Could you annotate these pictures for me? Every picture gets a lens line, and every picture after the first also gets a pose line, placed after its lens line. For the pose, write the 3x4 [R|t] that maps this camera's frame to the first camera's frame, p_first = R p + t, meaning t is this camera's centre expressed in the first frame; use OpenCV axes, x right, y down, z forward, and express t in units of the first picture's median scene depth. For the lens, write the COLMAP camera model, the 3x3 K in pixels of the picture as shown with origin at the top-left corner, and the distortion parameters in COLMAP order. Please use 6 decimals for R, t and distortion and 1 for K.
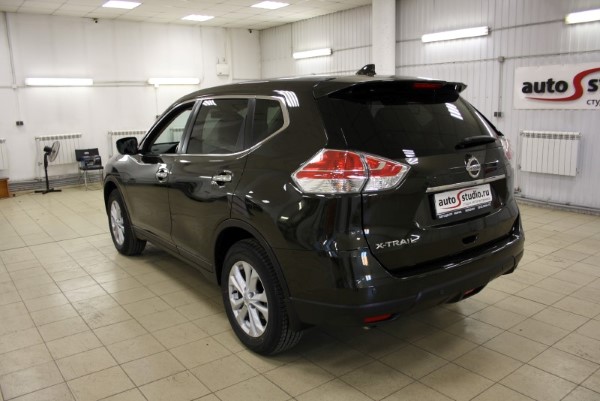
lens RADIAL K [[499.1, 0, 303.5], [0, 499.1, 215.3], [0, 0, 1]] dist [-0.151719, 0.123536]
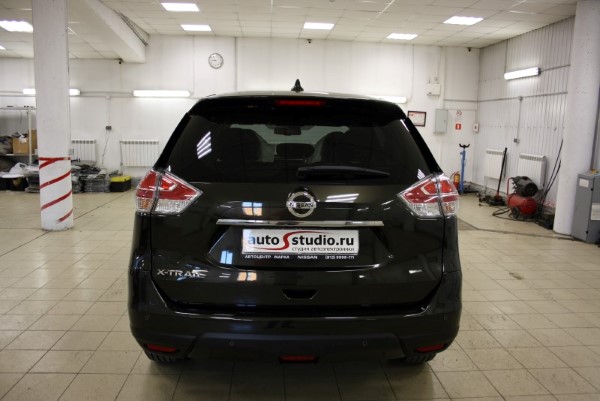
lens RADIAL K [[499.1, 0, 303.5], [0, 499.1, 215.3], [0, 0, 1]] dist [-0.151719, 0.123536]
pose [[0.828658, 0.141833, -0.541488, 0.230515], [-0.162668, 0.986635, 0.009494, -0.025779], [0.535597, 0.080215, 0.840655, 0.094635]]
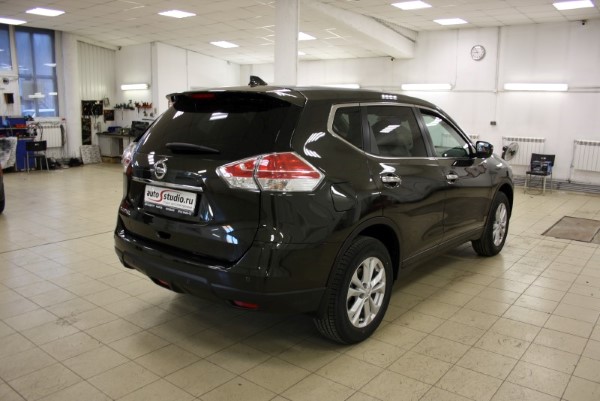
lens RADIAL K [[499.1, 0, 303.5], [0, 499.1, 215.3], [0, 0, 1]] dist [-0.151719, 0.123536]
pose [[0.238391, 0.225396, -0.944651, 0.438638], [-0.230282, 0.958074, 0.170485, -0.077000], [0.943472, 0.176894, 0.280300, 0.295196]]
